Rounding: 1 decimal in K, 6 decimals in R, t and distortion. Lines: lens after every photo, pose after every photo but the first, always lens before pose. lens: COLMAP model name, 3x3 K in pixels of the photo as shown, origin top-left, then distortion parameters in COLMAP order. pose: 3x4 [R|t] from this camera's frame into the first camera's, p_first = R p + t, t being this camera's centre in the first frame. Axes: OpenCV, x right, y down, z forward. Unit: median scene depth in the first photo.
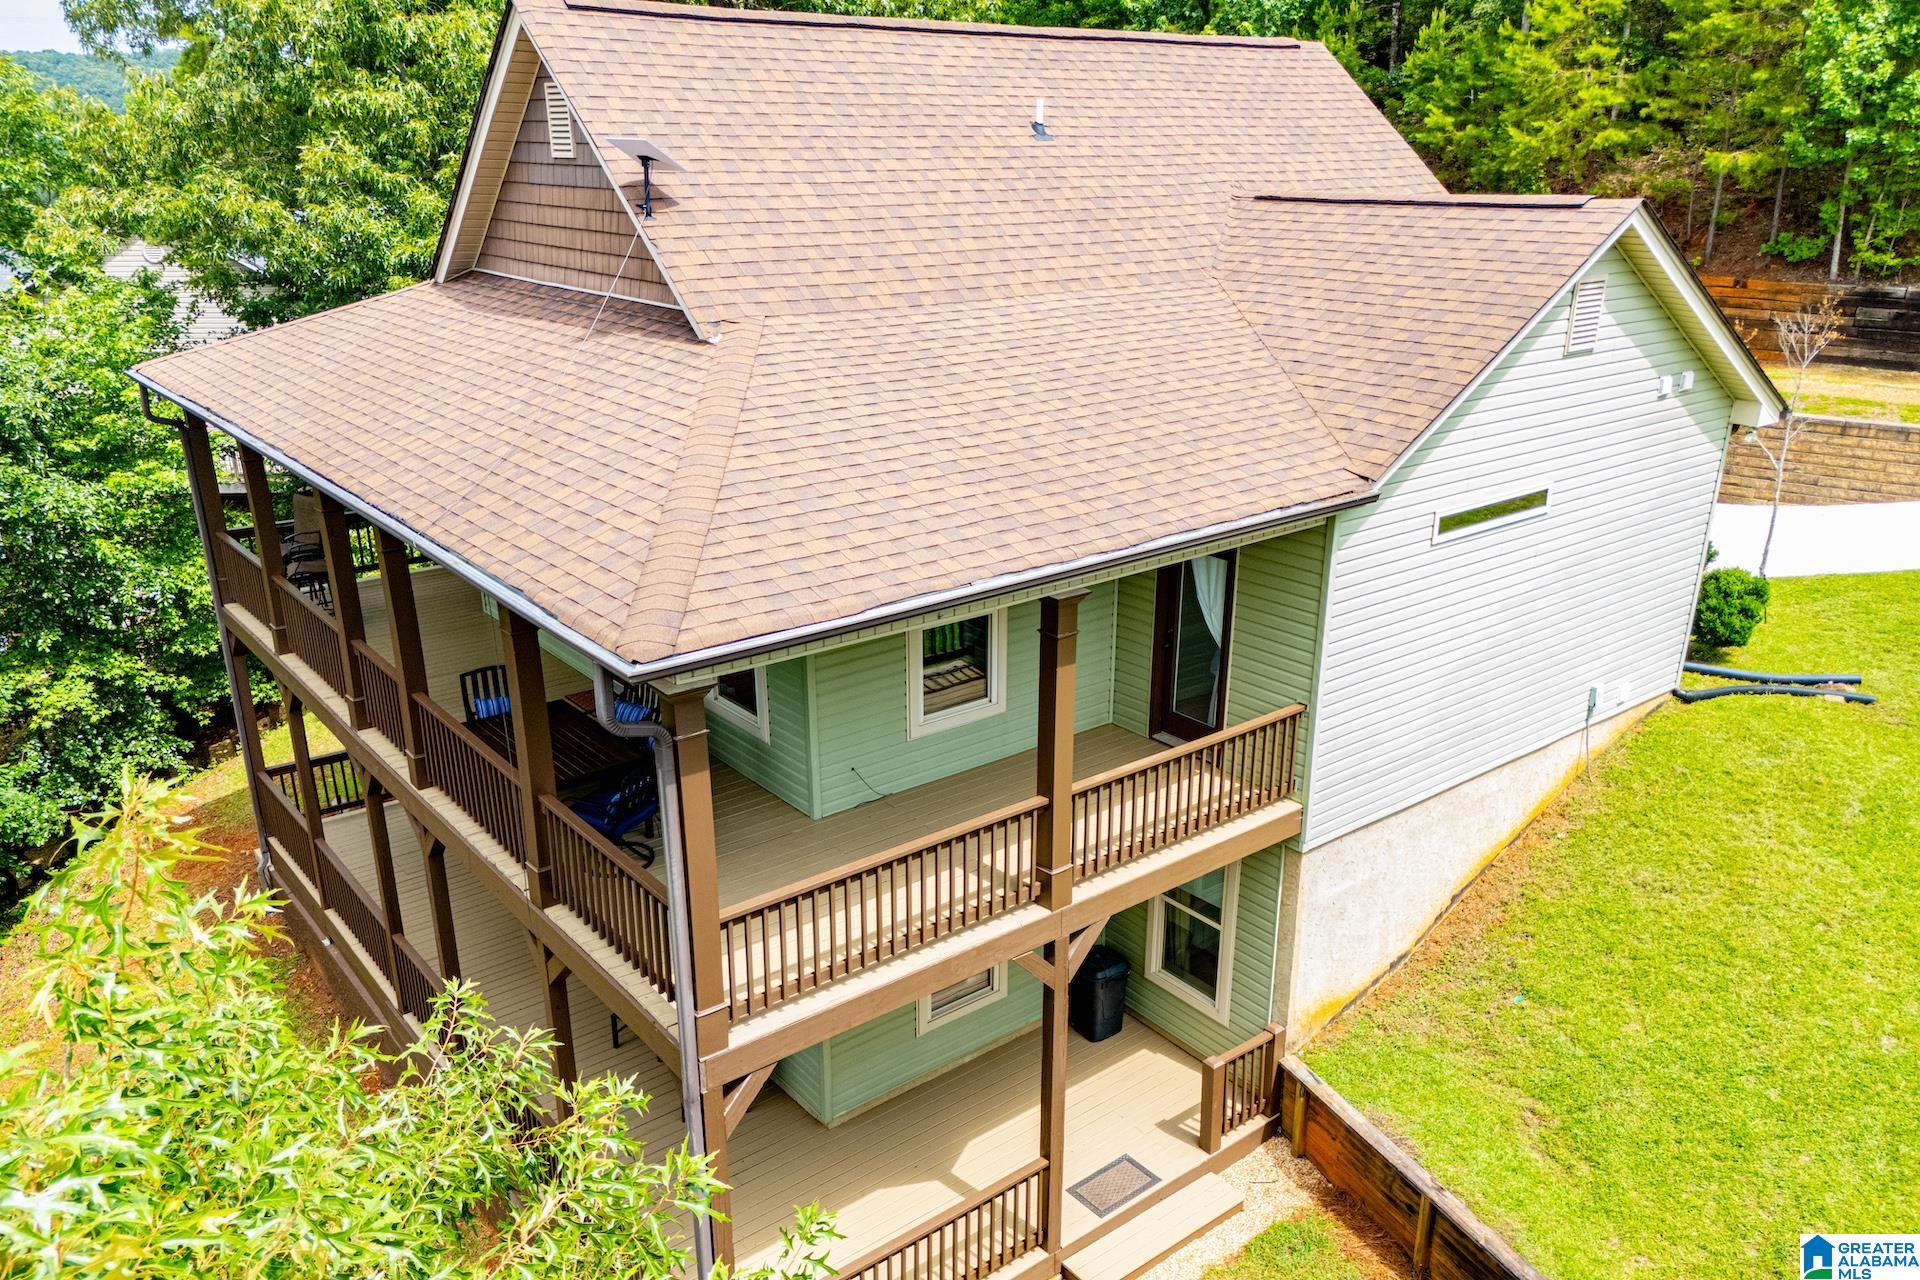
lens RADIAL K [[1423.4, 0, 961.8], [0, 1423.4, 709.4], [0, 0, 1]] dist [0.030992, -0.005788]
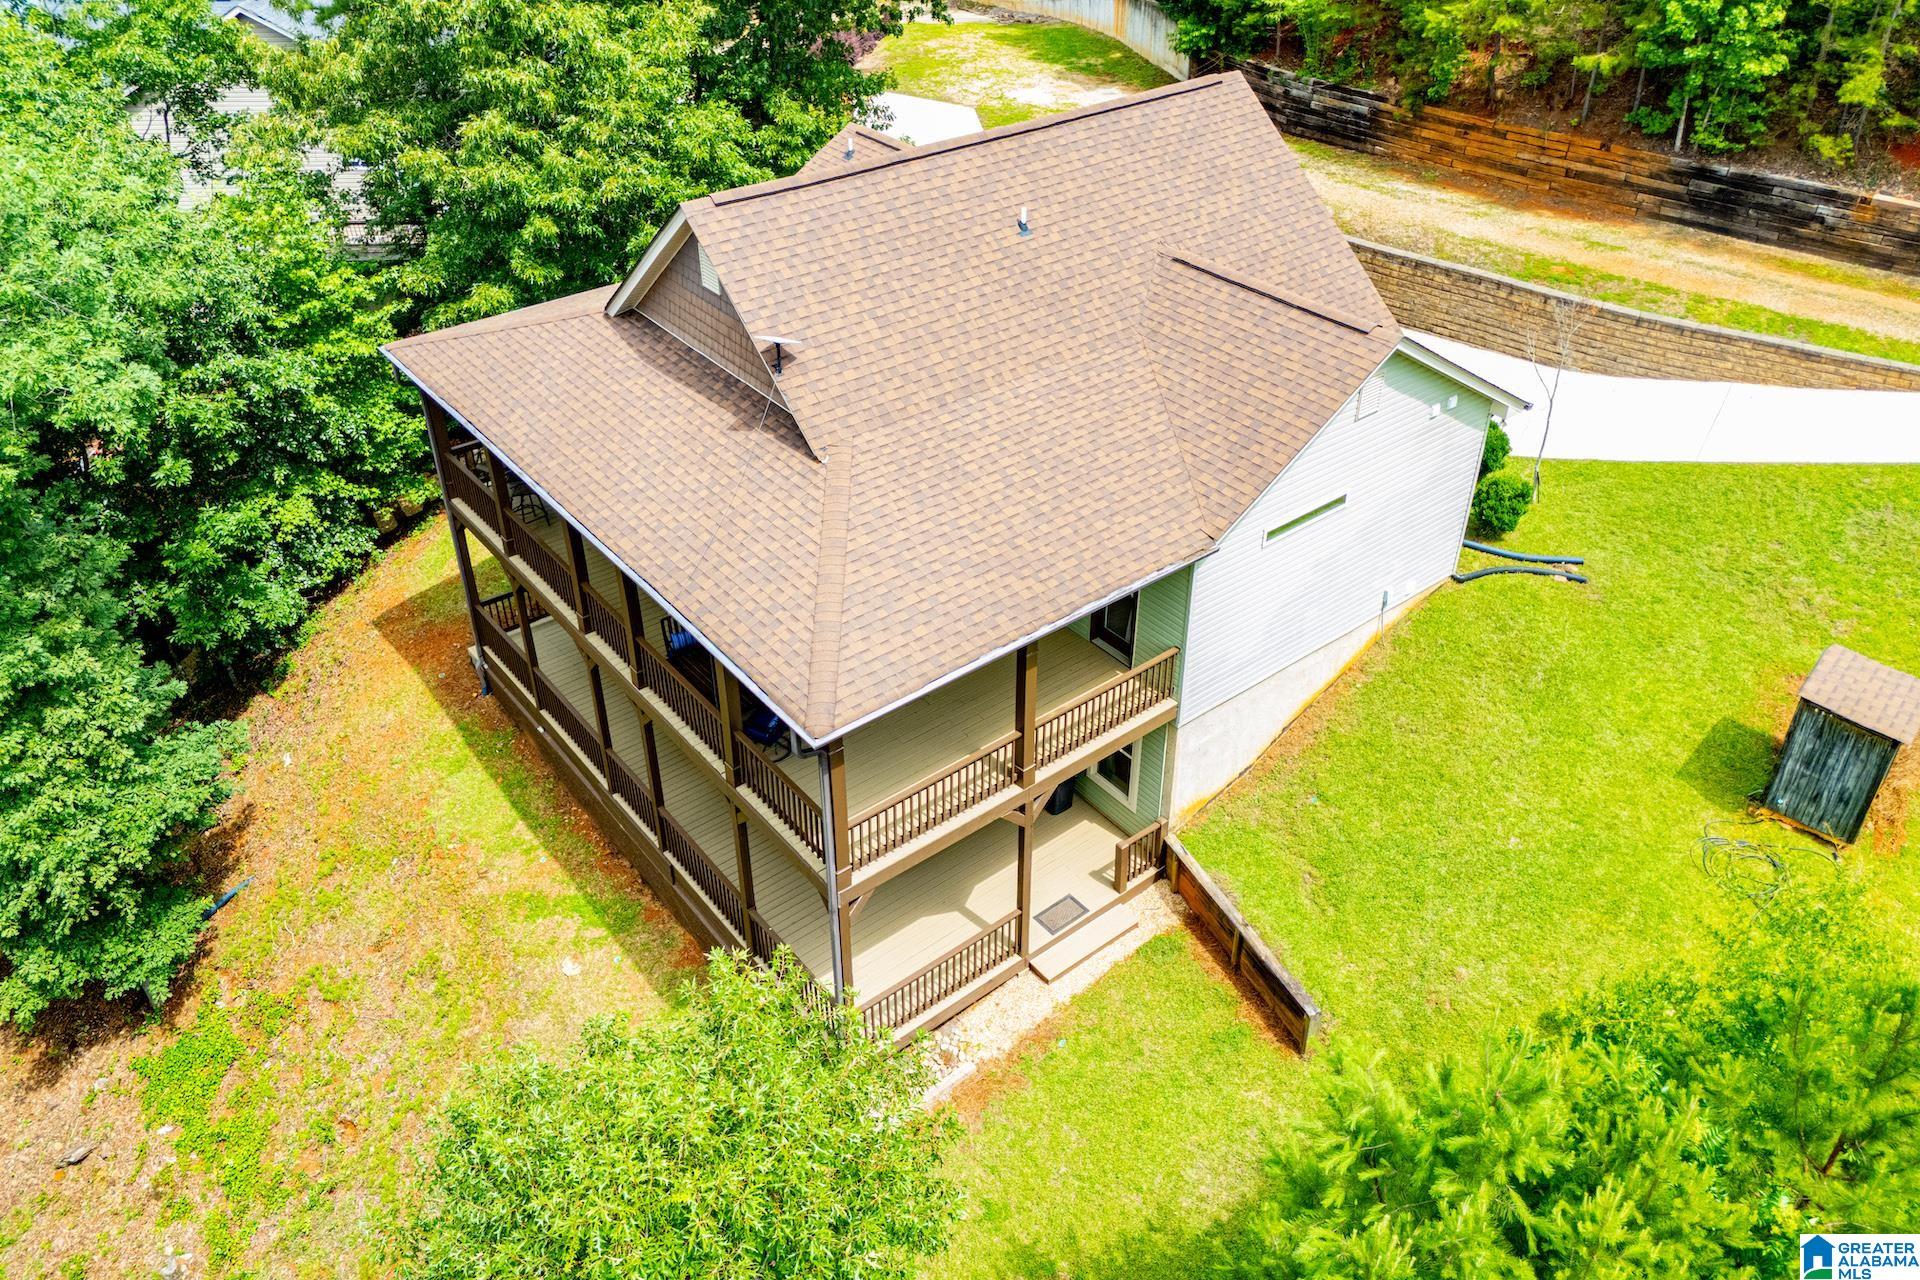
lens RADIAL K [[1412.7, 0, 959.8], [0, 1412.7, 578.4], [0, 0, 1]] dist [0.040717, 0.004129]
pose [[0.999999, -0.001231, -0.000552, -0.011194], [0.001317, 0.979385, 0.202000, -0.371045], [0.000292, -0.202001, 0.979385, -0.526085]]
